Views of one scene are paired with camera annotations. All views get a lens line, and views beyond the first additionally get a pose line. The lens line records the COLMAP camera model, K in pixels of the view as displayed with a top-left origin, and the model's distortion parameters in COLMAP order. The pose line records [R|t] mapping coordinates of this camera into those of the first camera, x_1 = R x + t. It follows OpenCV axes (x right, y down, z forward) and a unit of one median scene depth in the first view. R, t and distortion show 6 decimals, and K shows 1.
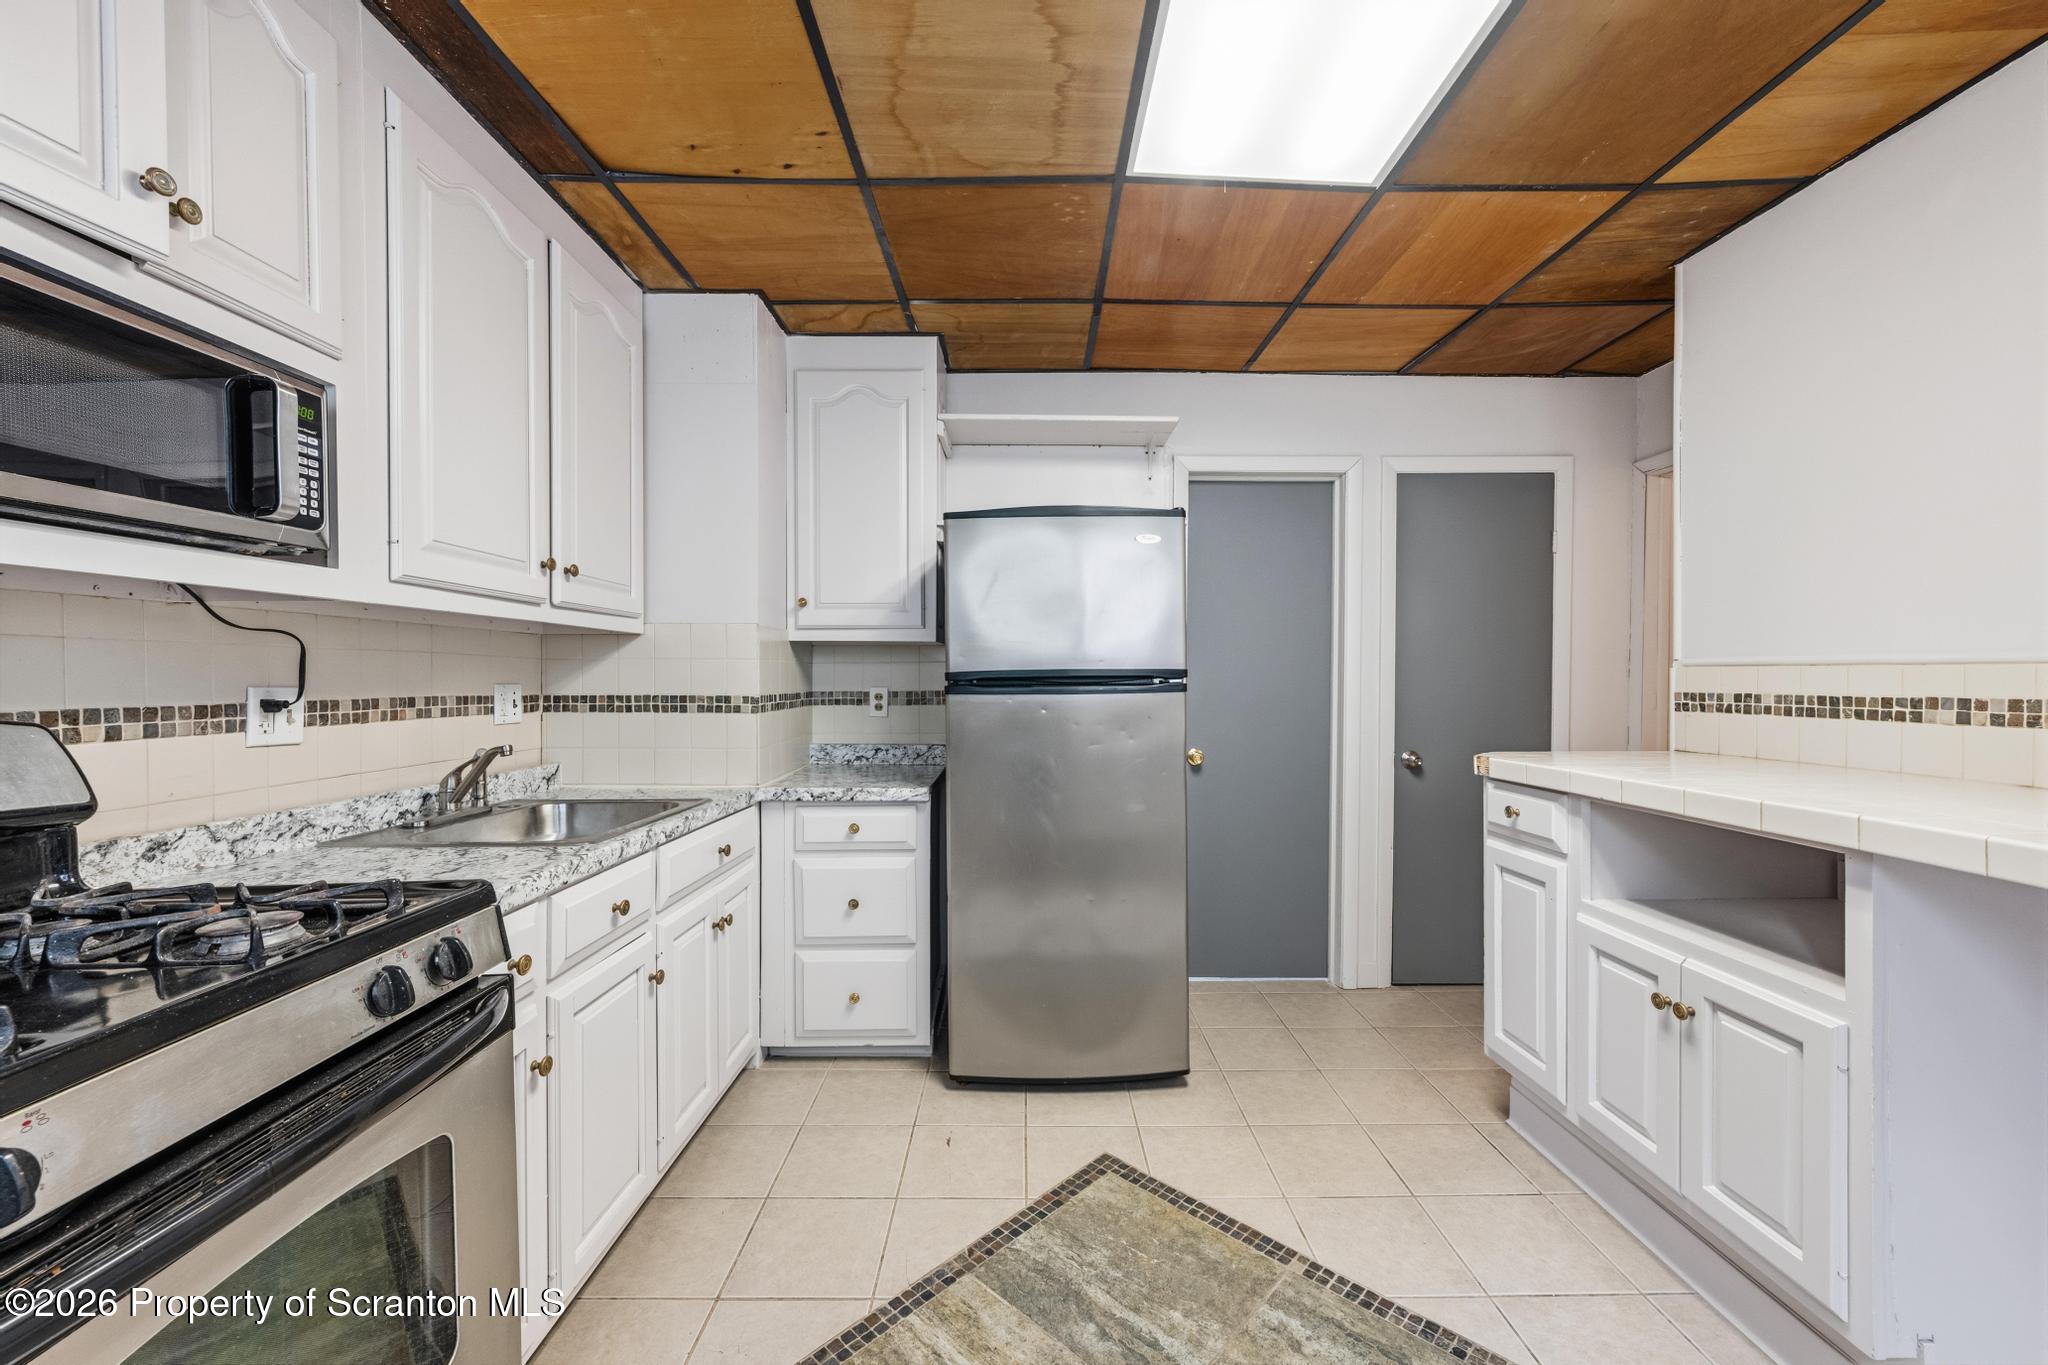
lens RADIAL K [[795.4, 0, 1027.7], [0, 795.4, 685.0], [0, 0, 1]] dist [-0.002370, 0.000288]
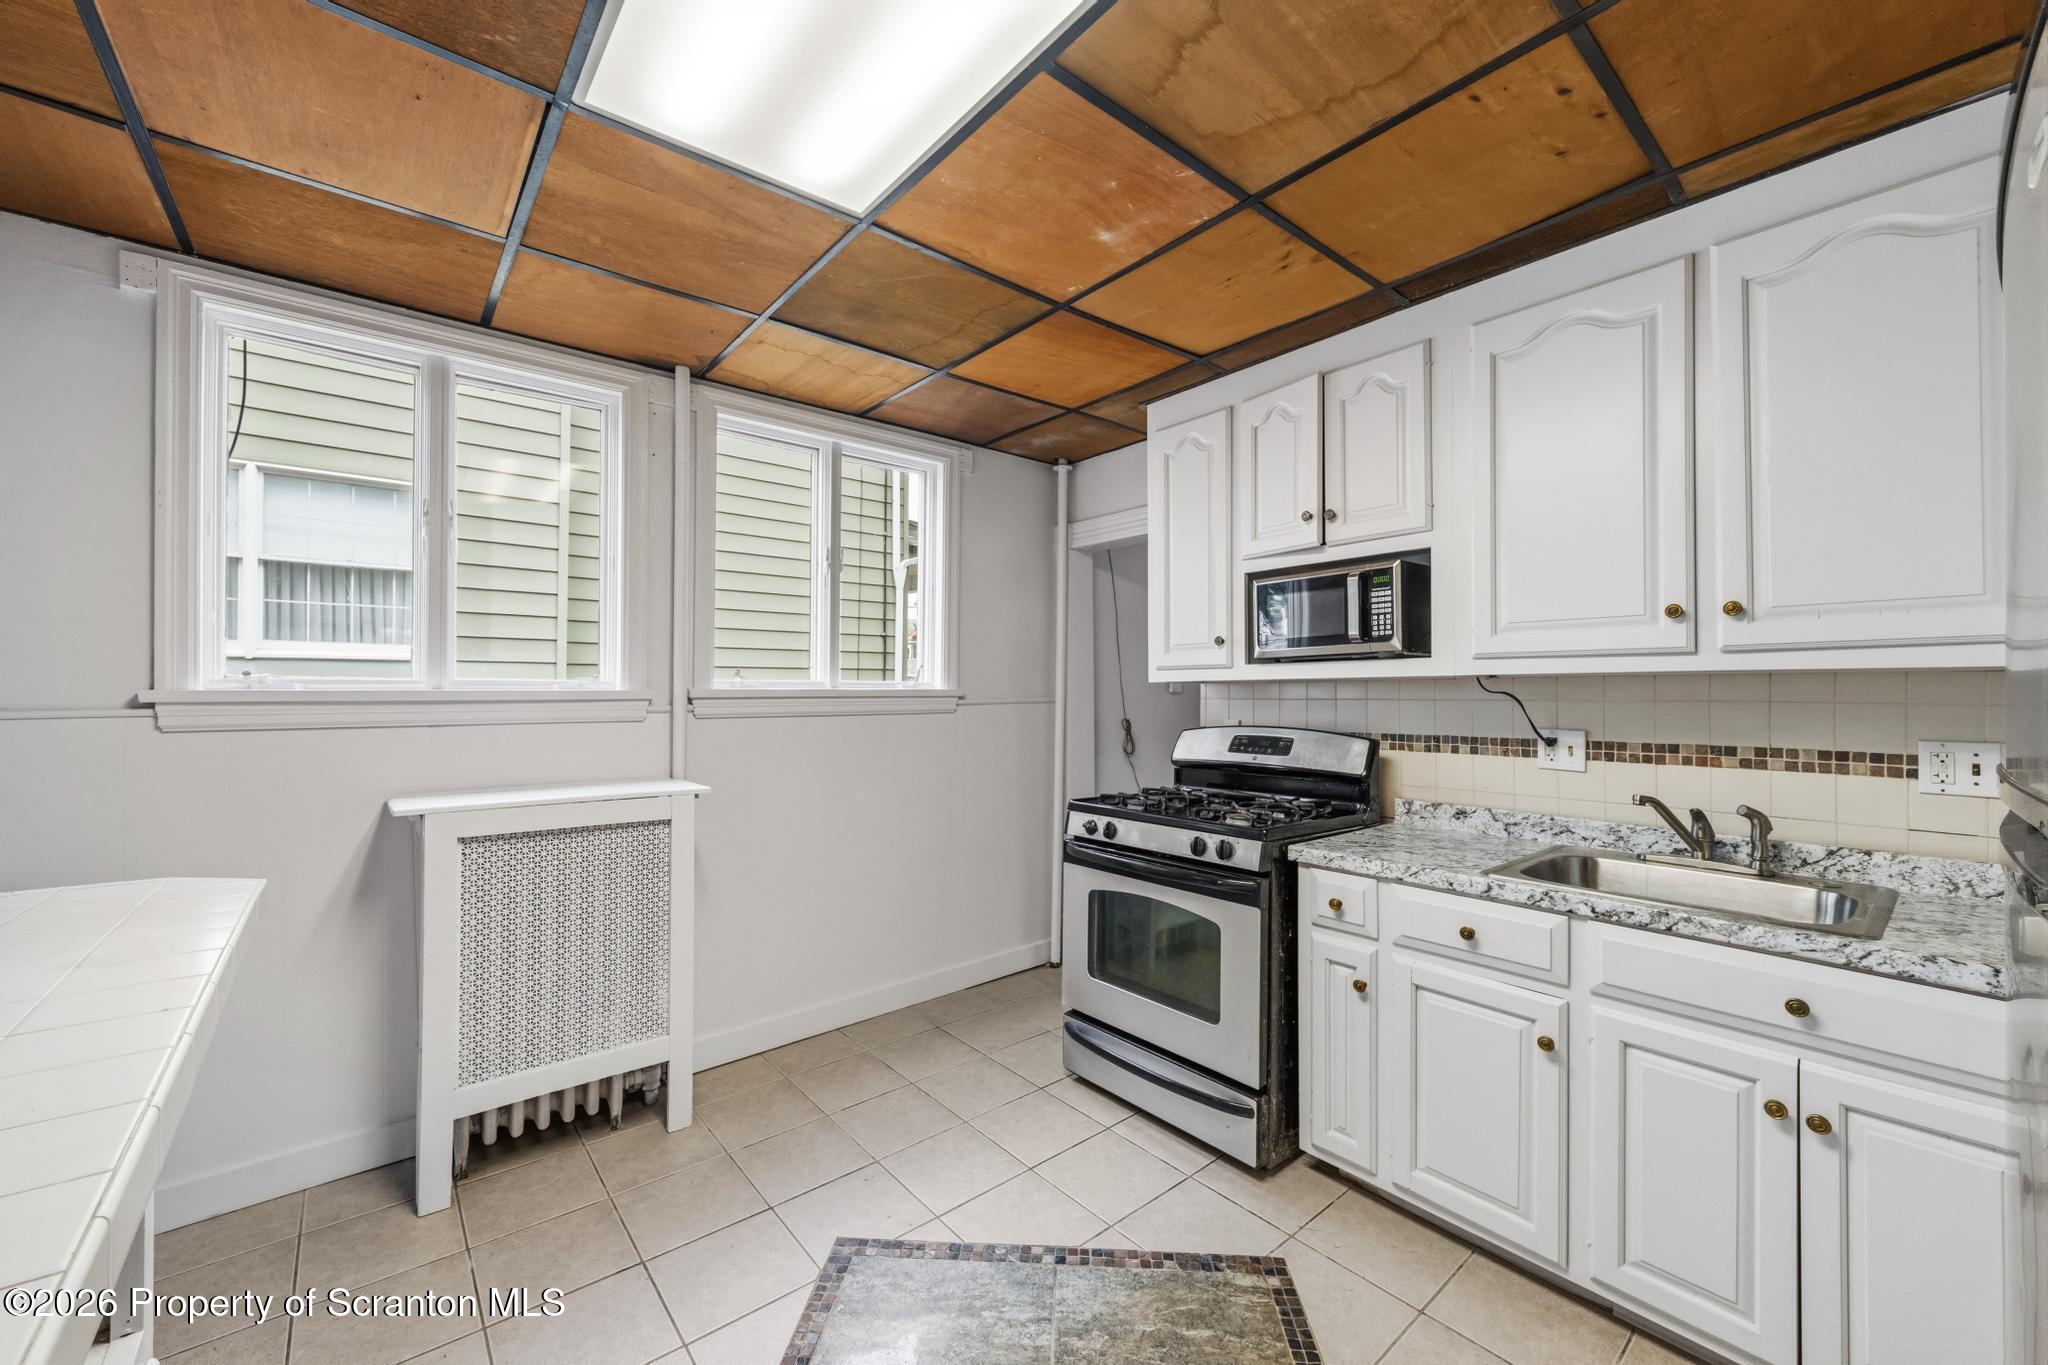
lens RADIAL K [[795.4, 0, 1028.1], [0, 795.4, 684.3], [0, 0, 1]] dist [-0.002370, 0.000288]
pose [[-0.764125, -0.005998, -0.645040, 0.533812], [-0.006327, 0.999978, -0.001803, -0.052581], [0.645037, 0.002703, -0.764147, 1.103751]]
